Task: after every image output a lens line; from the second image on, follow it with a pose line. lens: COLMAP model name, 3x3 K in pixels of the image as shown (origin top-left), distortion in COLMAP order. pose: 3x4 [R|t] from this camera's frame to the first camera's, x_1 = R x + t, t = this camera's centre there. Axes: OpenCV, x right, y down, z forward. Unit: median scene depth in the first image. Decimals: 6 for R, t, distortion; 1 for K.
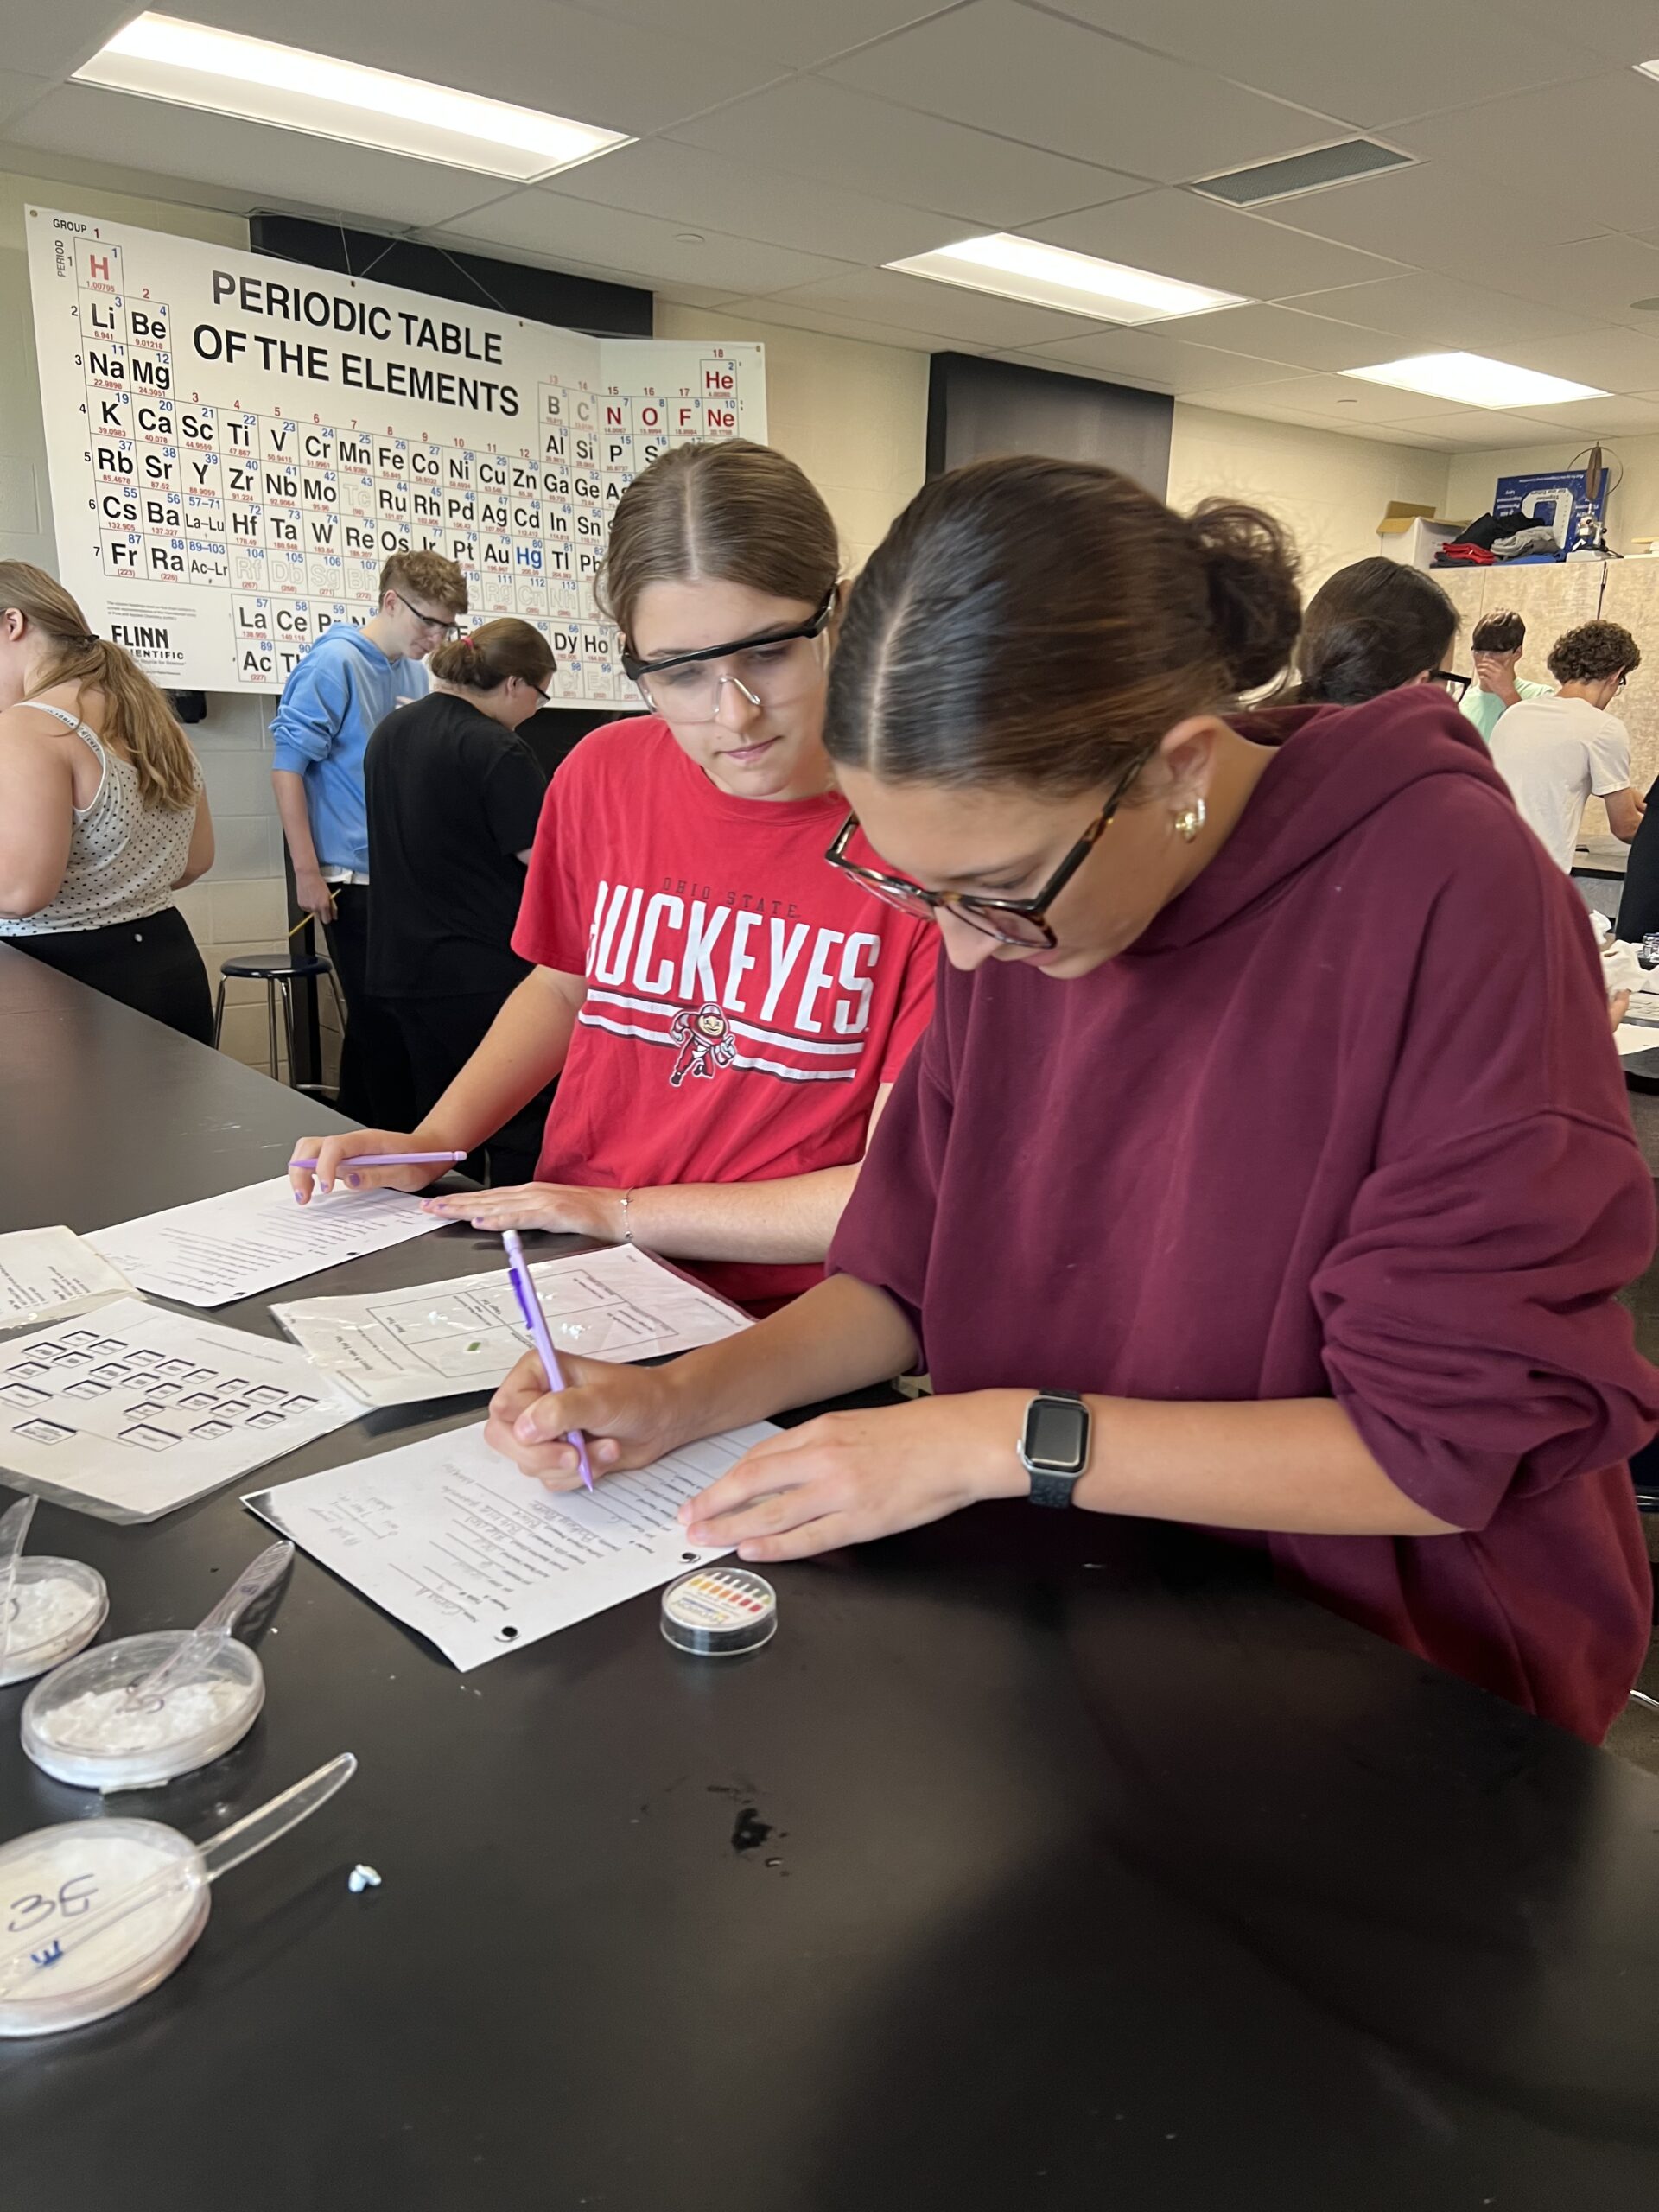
lens RADIAL K [[1692.3, 0, 831.0], [0, 1692.3, 1140.7], [0, 0, 1]] dist [0.039652, -0.043712]
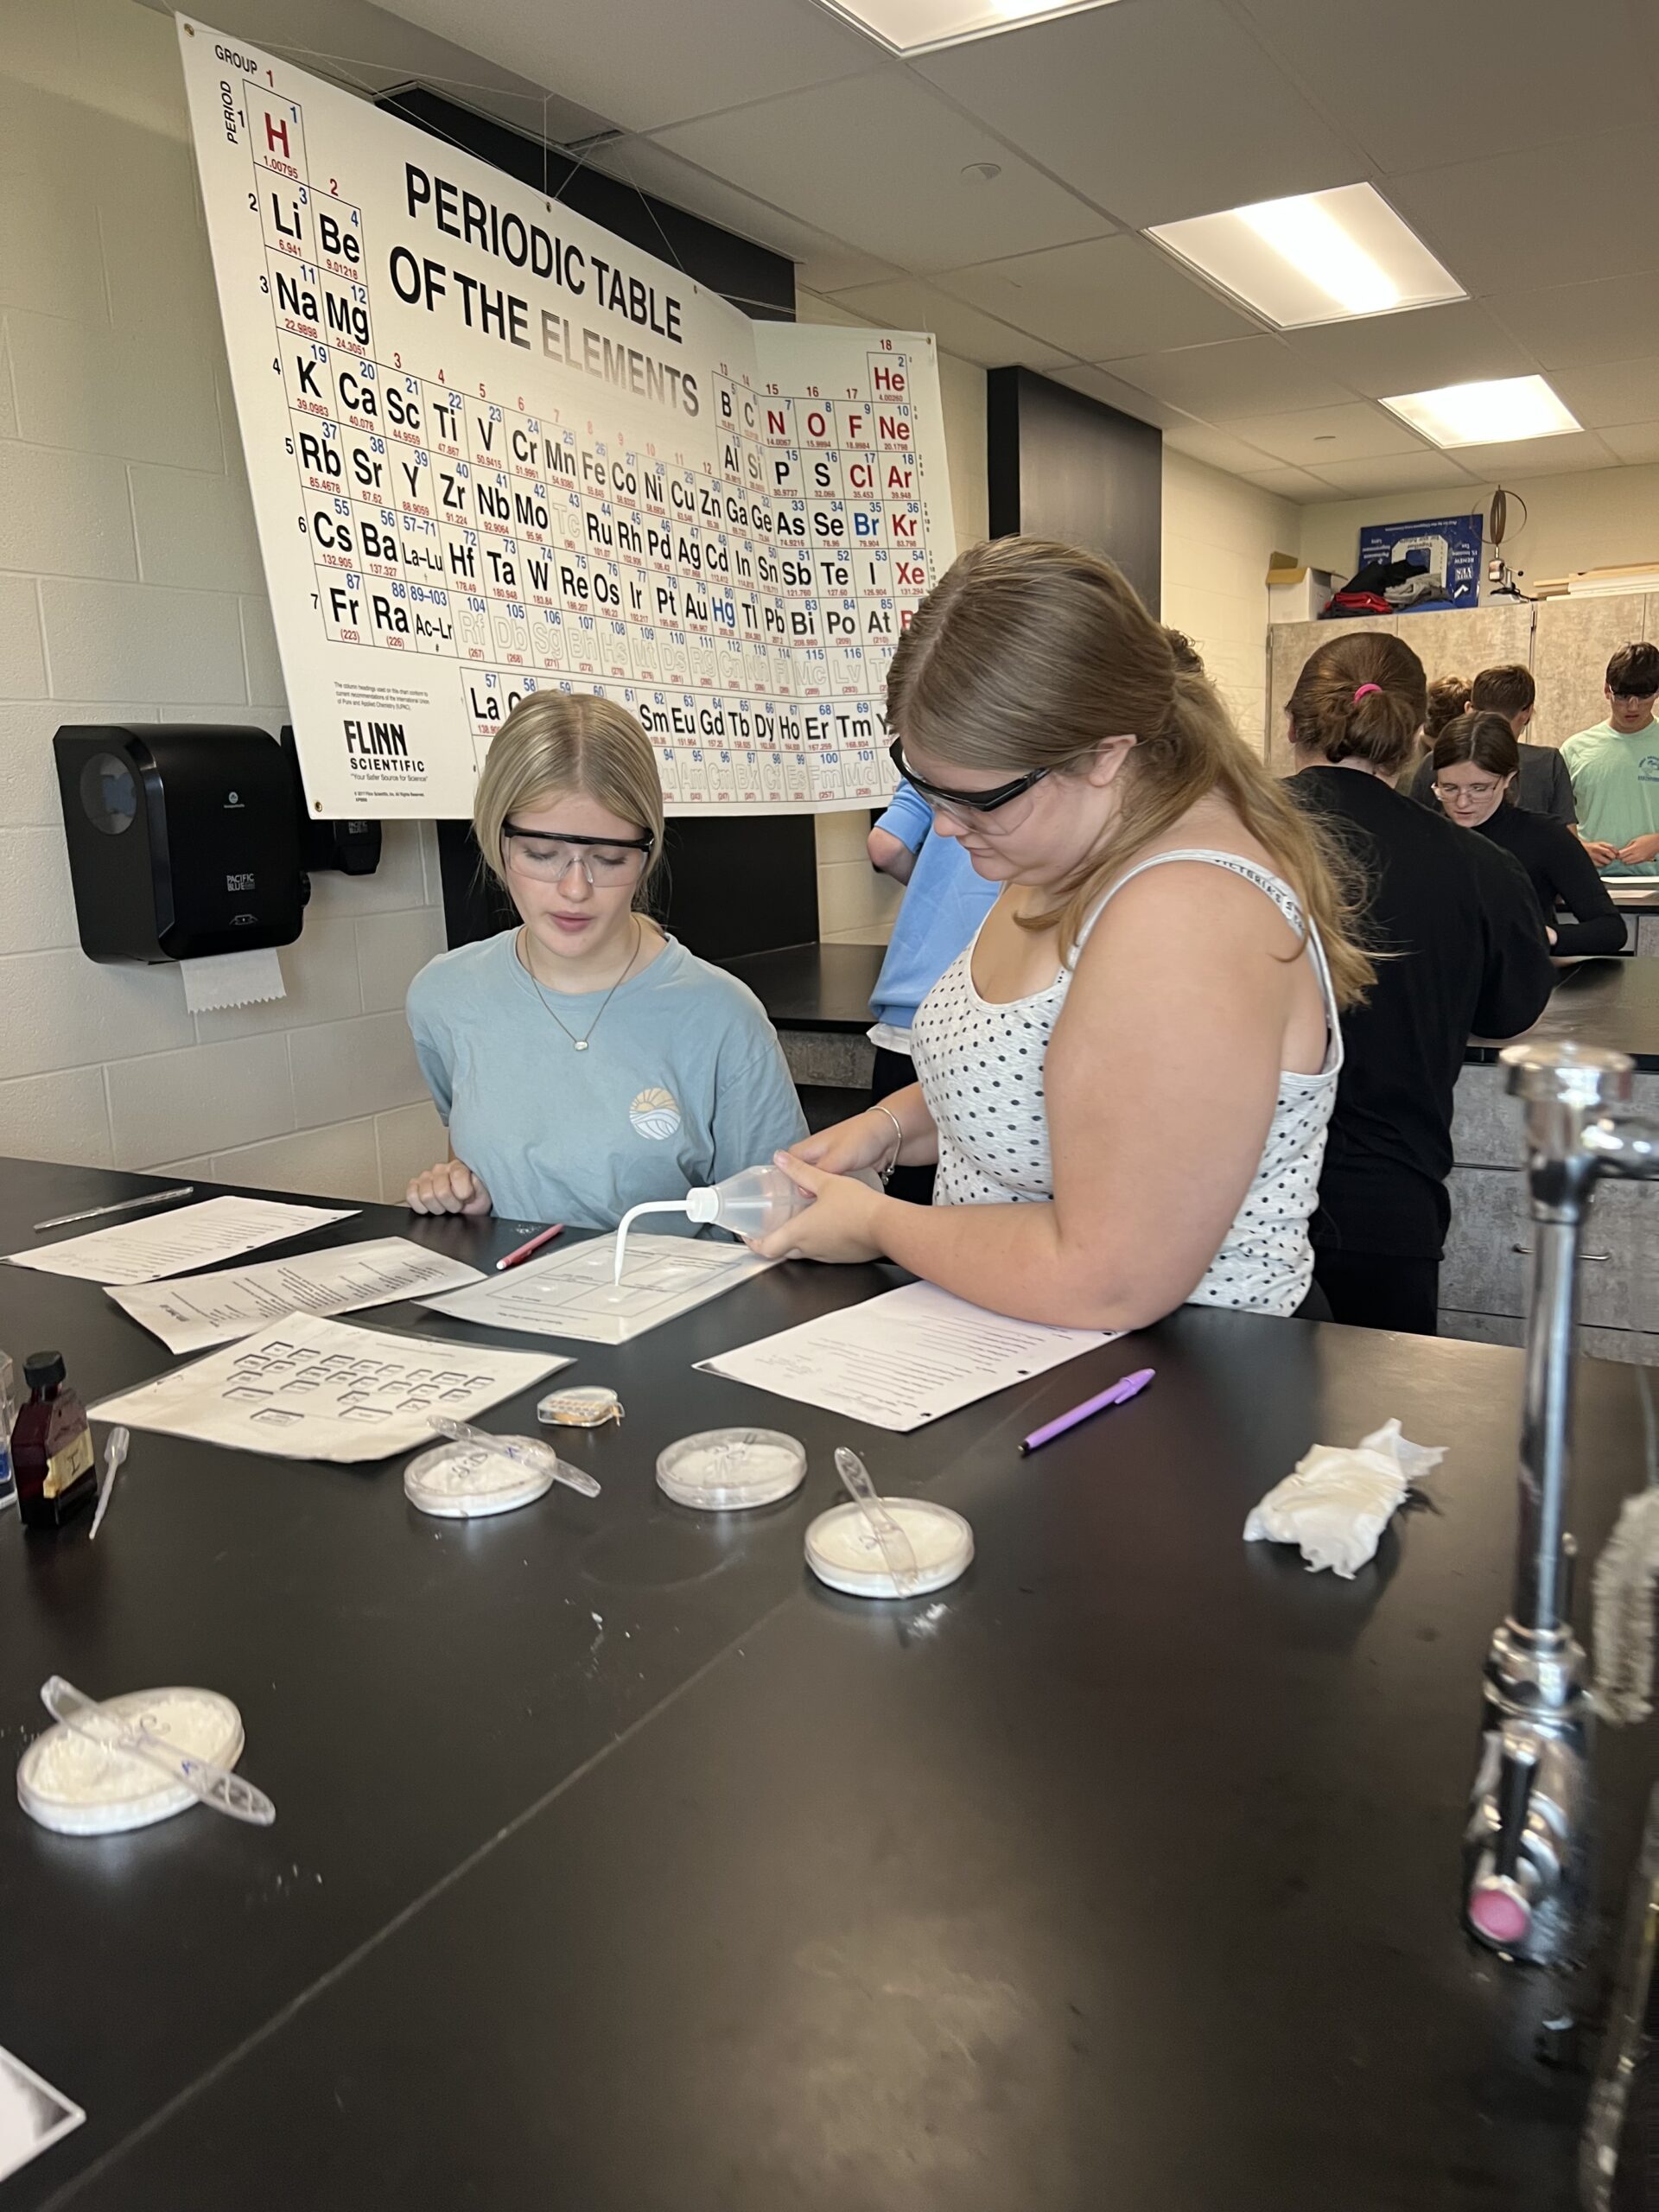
lens RADIAL K [[1692.3, 0, 843.2], [0, 1692.3, 1156.3], [0, 0, 1]] dist [0.039652, -0.043712]
pose [[0.934001, -0.133731, 0.331297, -0.431432], [0.148083, 0.988805, -0.018338, -0.100847], [-0.325136, 0.066187, 0.943348, 0.343804]]
